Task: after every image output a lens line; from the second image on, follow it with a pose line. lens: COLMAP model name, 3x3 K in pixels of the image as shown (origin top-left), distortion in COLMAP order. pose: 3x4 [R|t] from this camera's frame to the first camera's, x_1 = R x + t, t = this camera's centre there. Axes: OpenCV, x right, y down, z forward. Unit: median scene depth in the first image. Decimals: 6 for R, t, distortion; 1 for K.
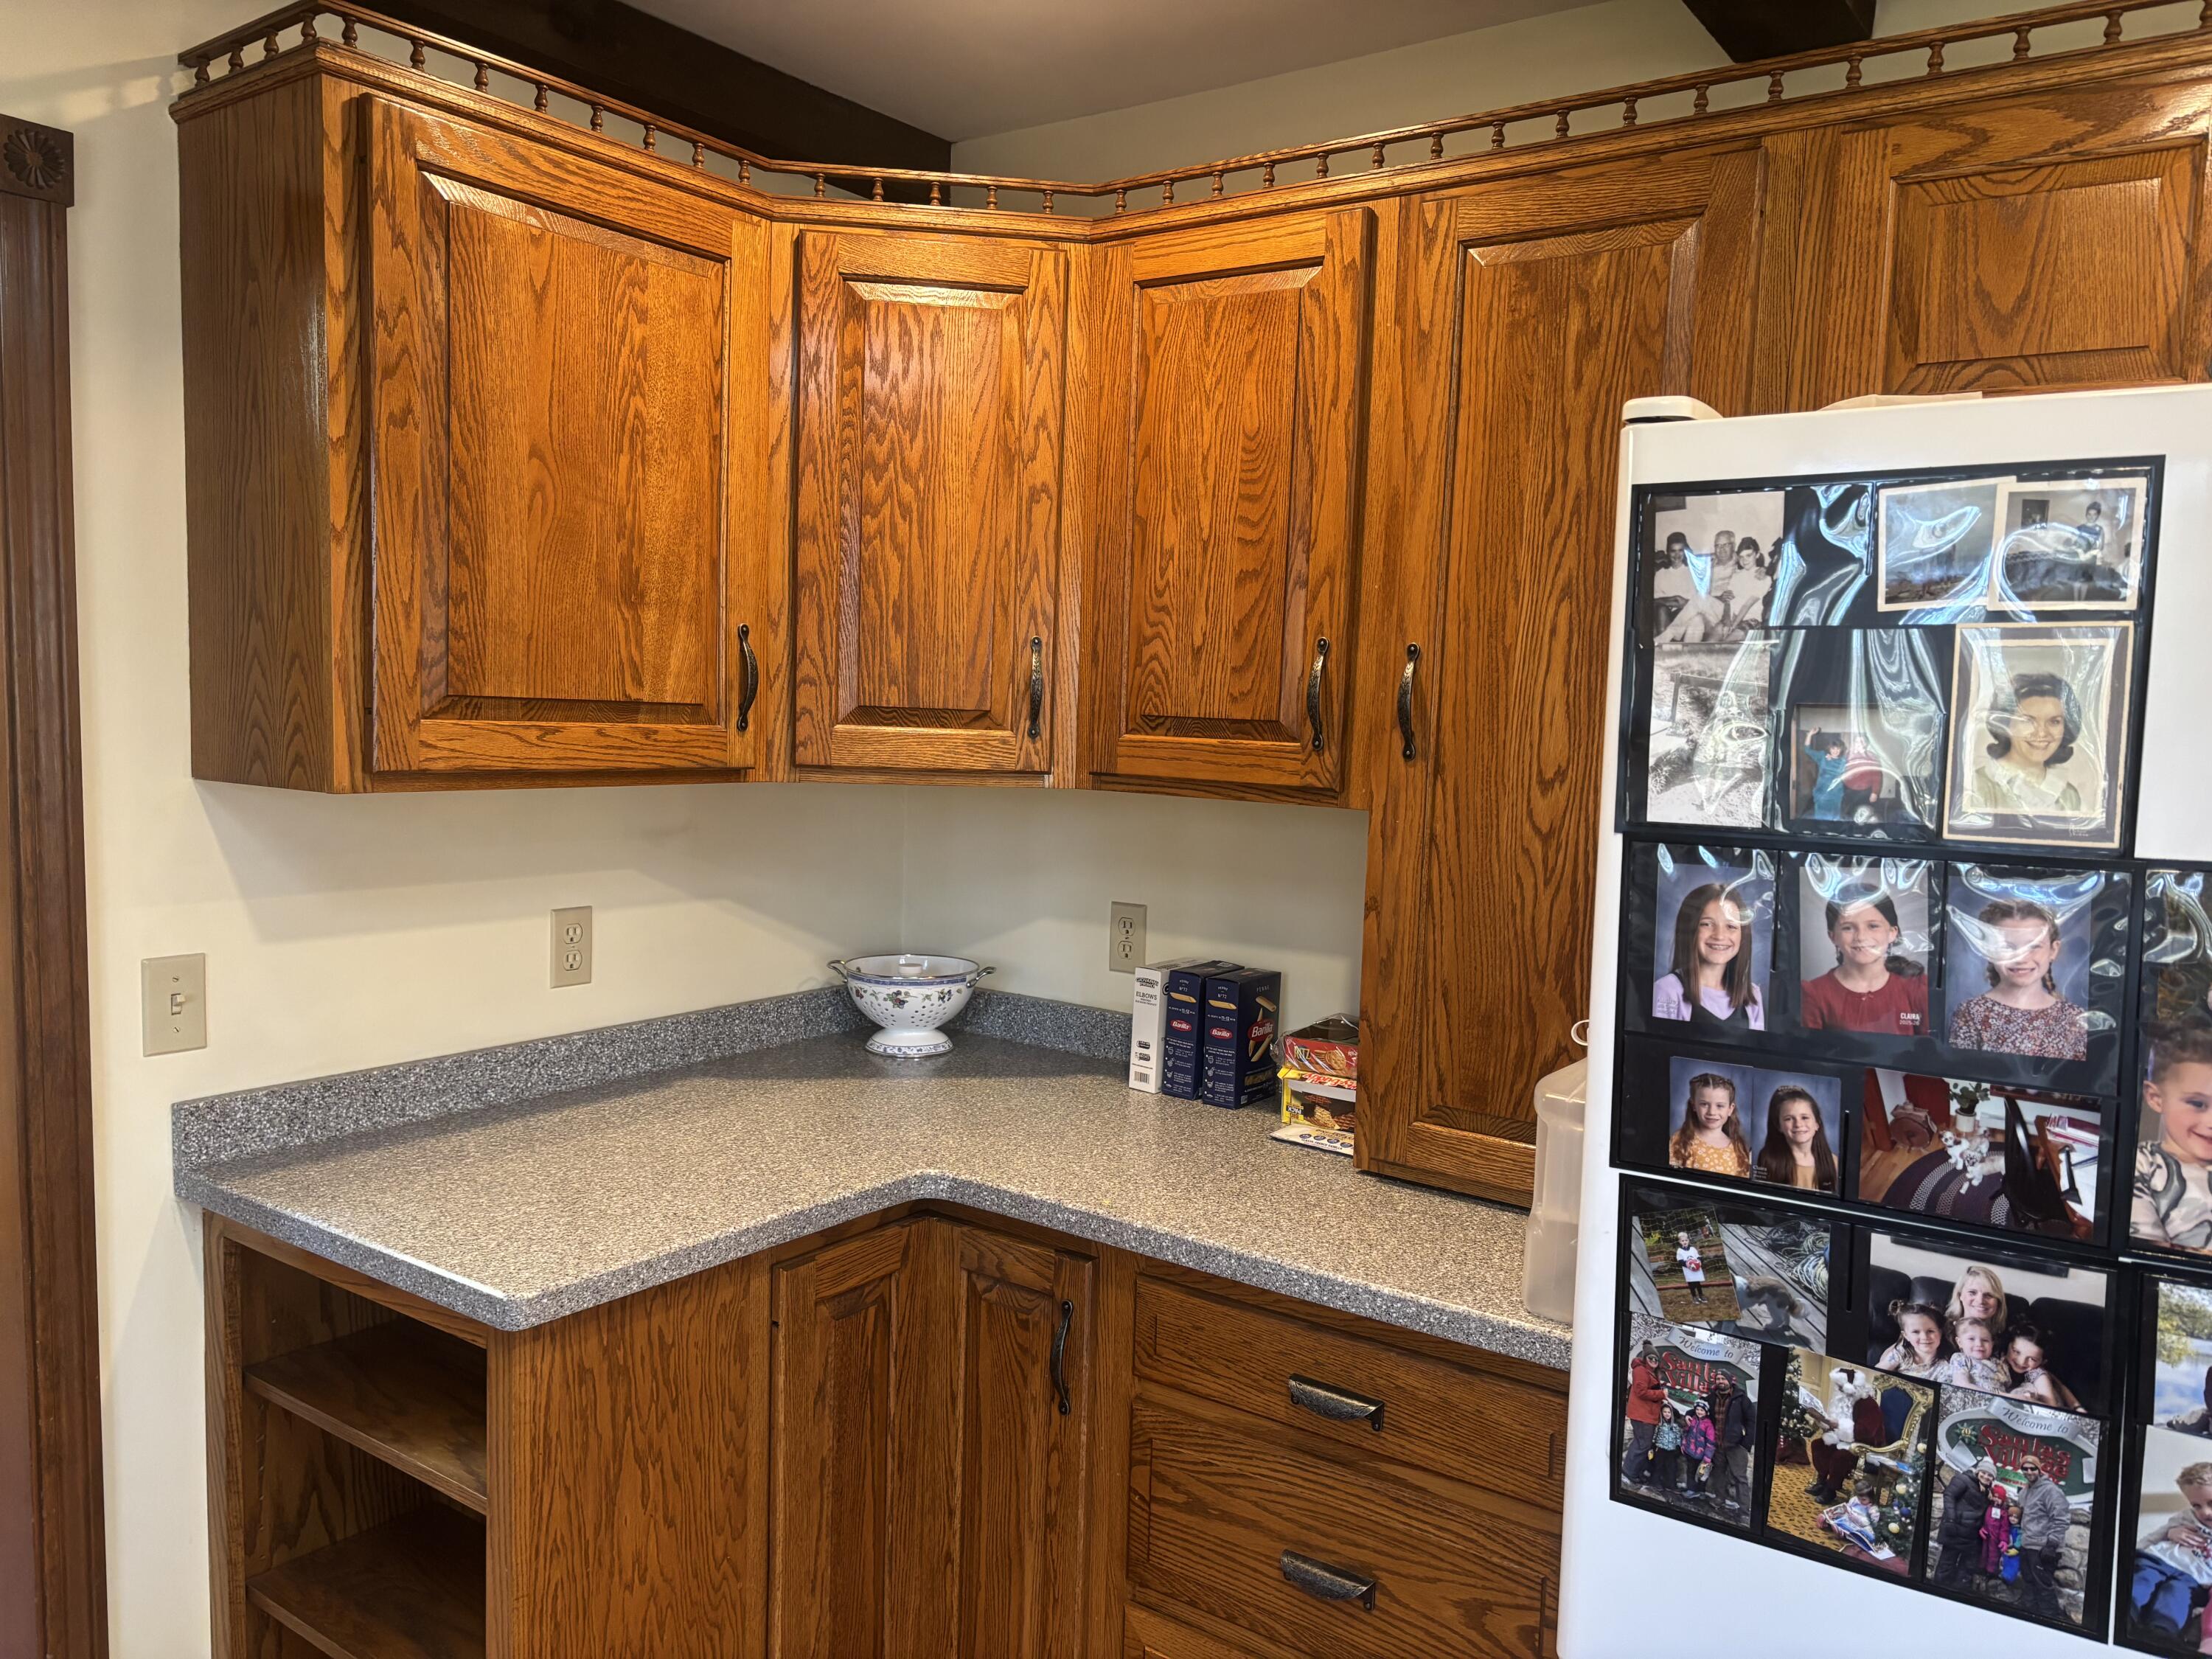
lens RADIAL K [[1682.9, 0, 1086.7], [0, 1682.9, 838.6], [0, 0, 1]] dist [0.039565, -0.035817]
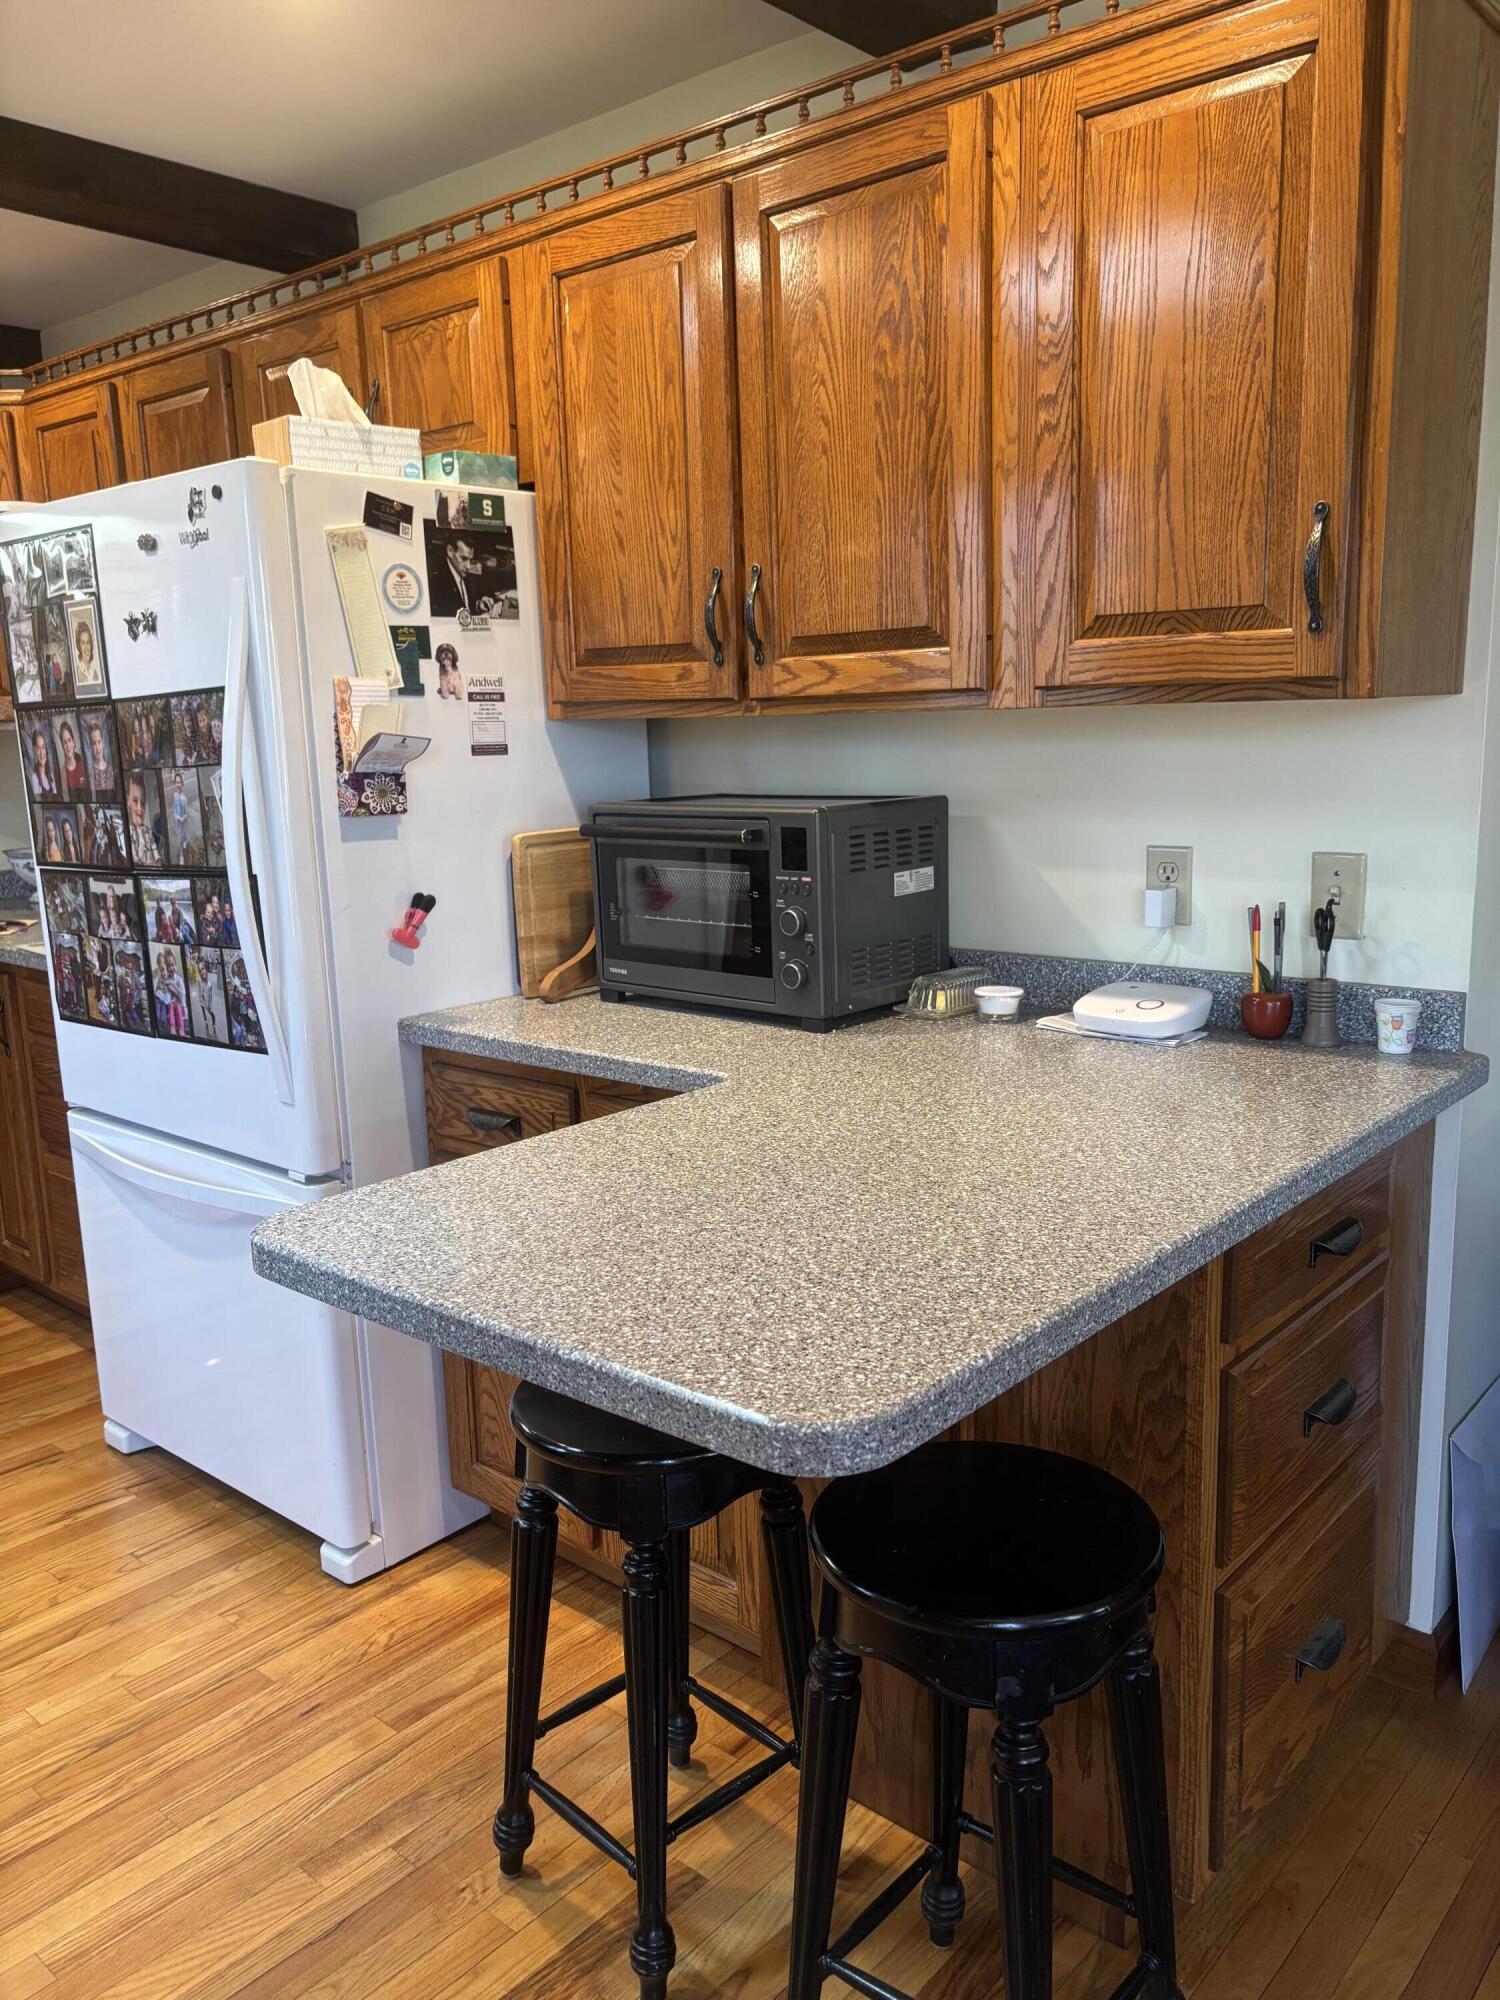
lens RADIAL K [[1521.6, 0, 750.3], [0, 1521.6, 1005.9], [0, 0, 1]] dist [0.039565, -0.035817]
pose [[0.994872, -0.038915, -0.093361, 1.032706], [0.048004, 0.994109, 0.097179, 0.166738], [0.089029, -0.101163, 0.990878, -0.655823]]
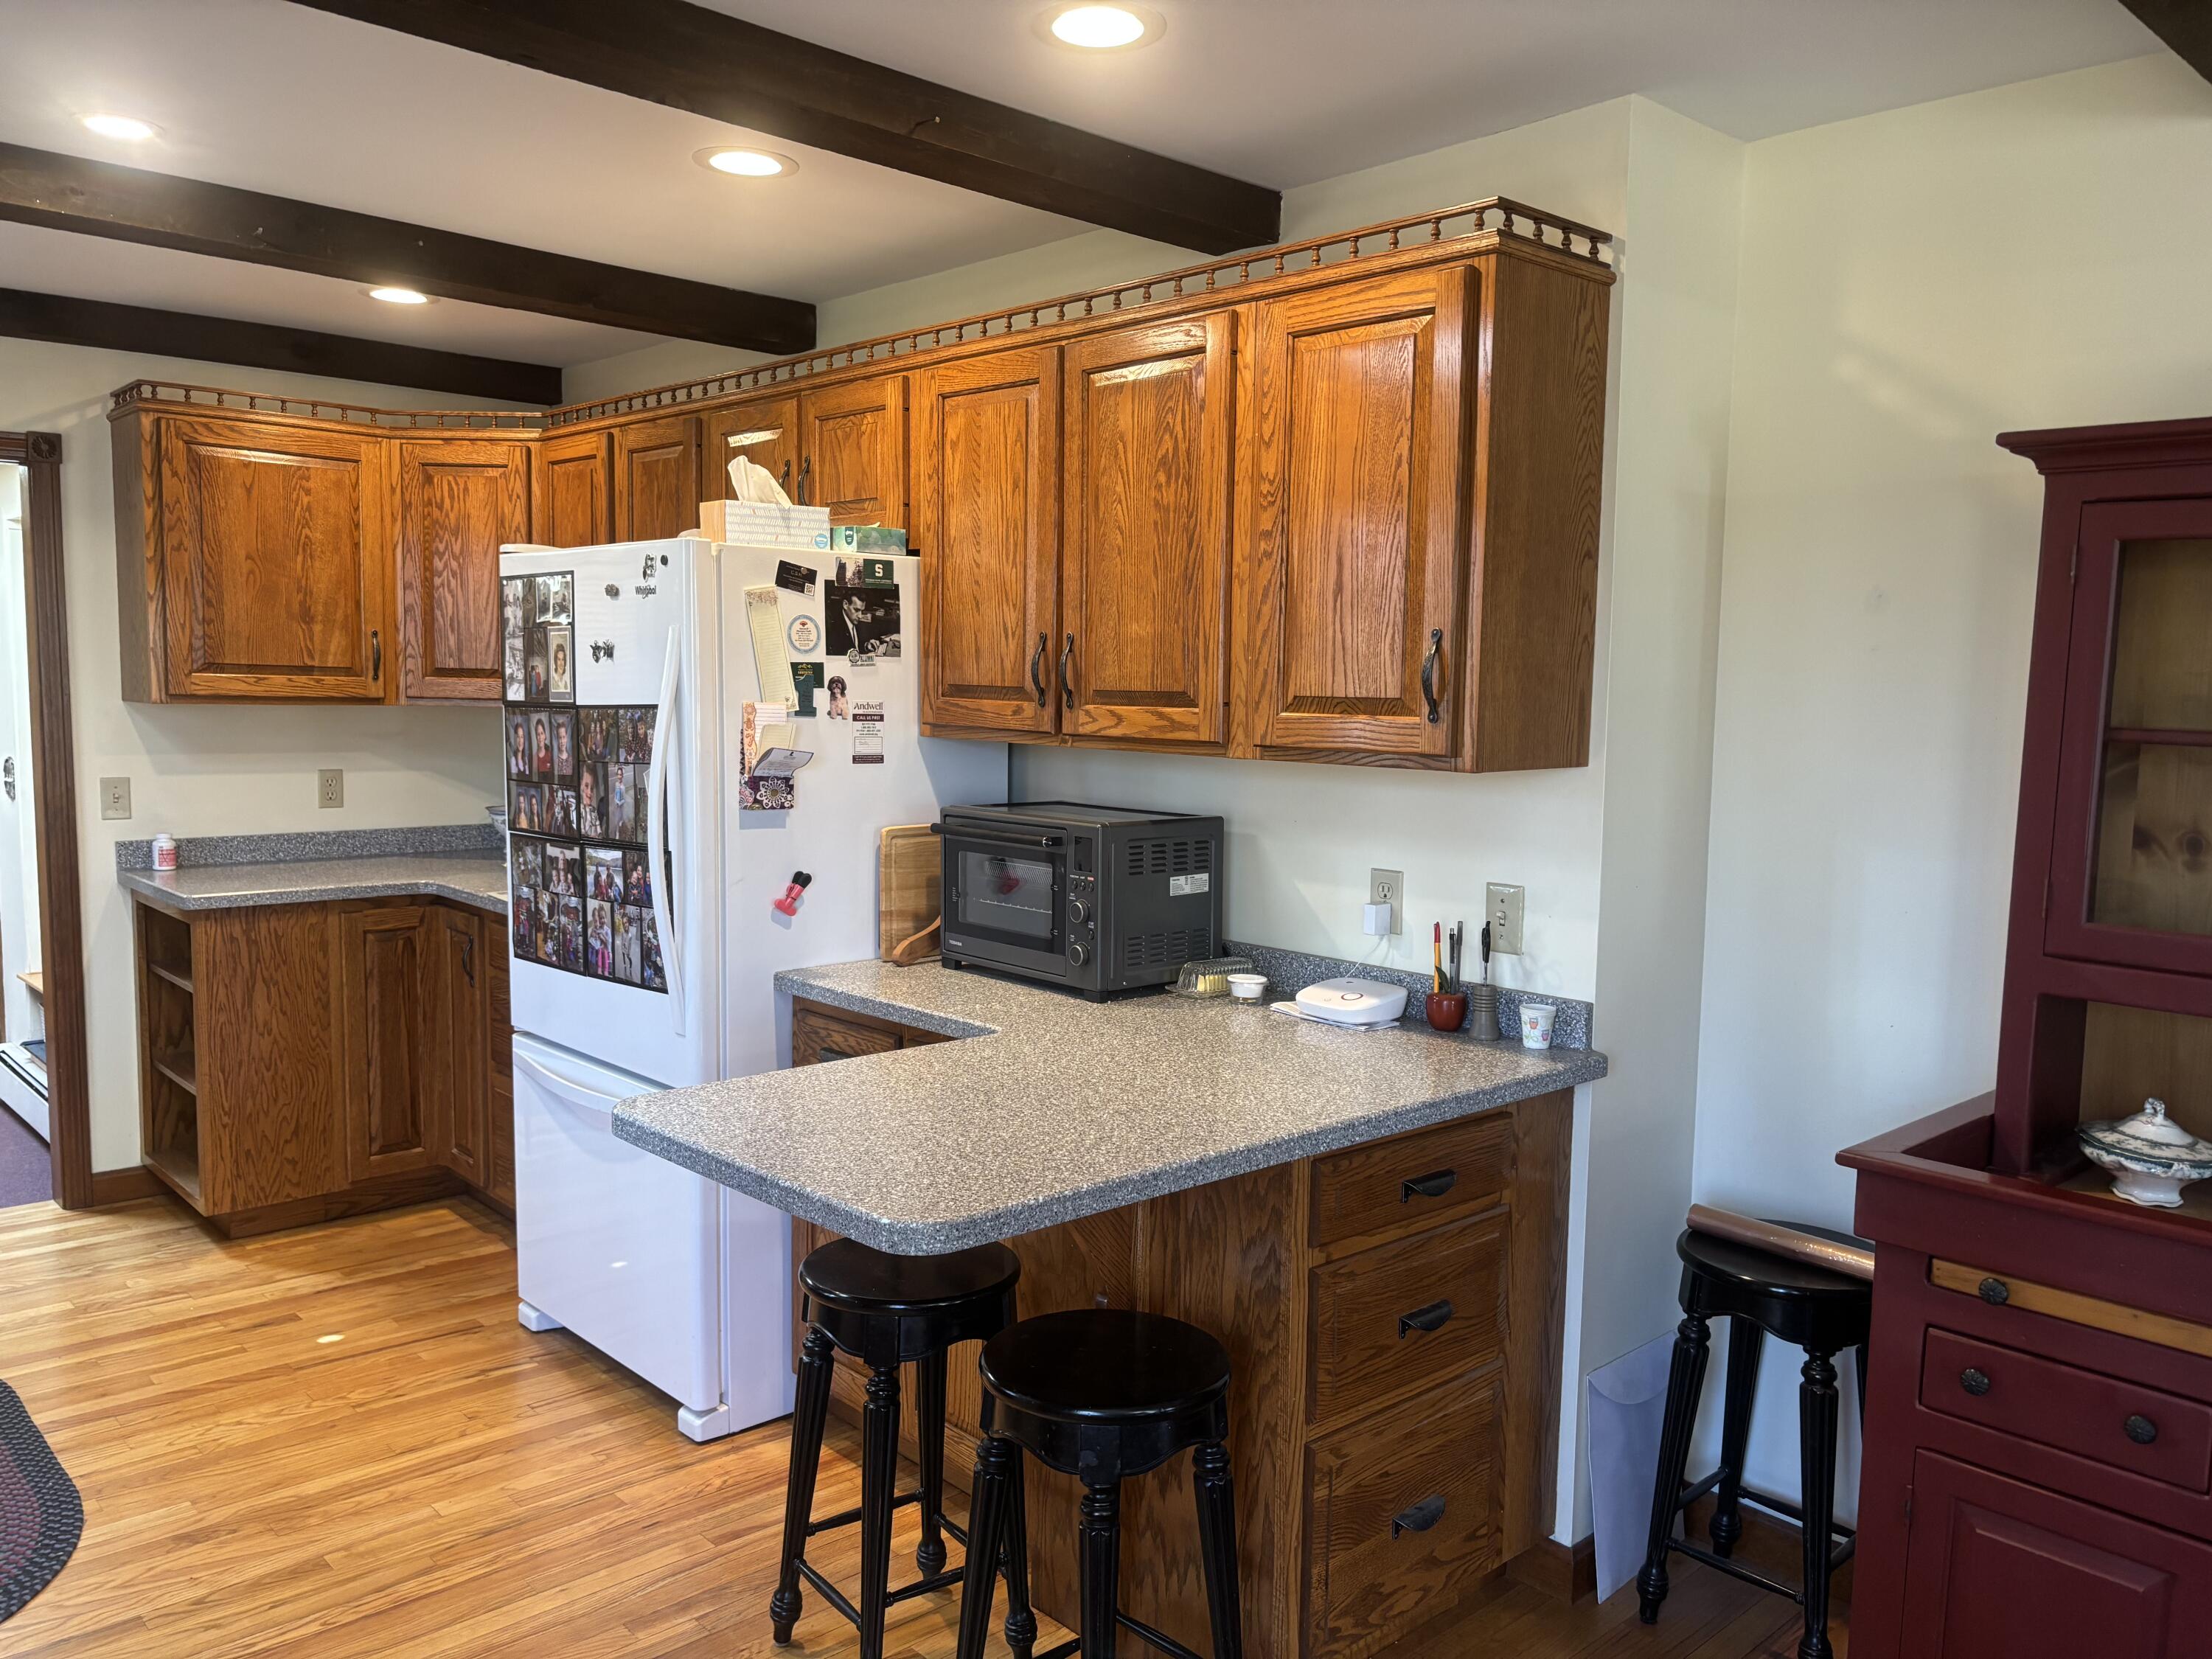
lens RADIAL K [[1682.9, 0, 1119.1], [0, 1682.9, 839.9], [0, 0, 1]] dist [0.039565, -0.035817]
pose [[0.982455, 0.007735, -0.186340, 1.298605], [-0.006794, 0.999961, 0.005688, 0.137947], [0.186377, -0.004322, 0.982469, -1.071361]]
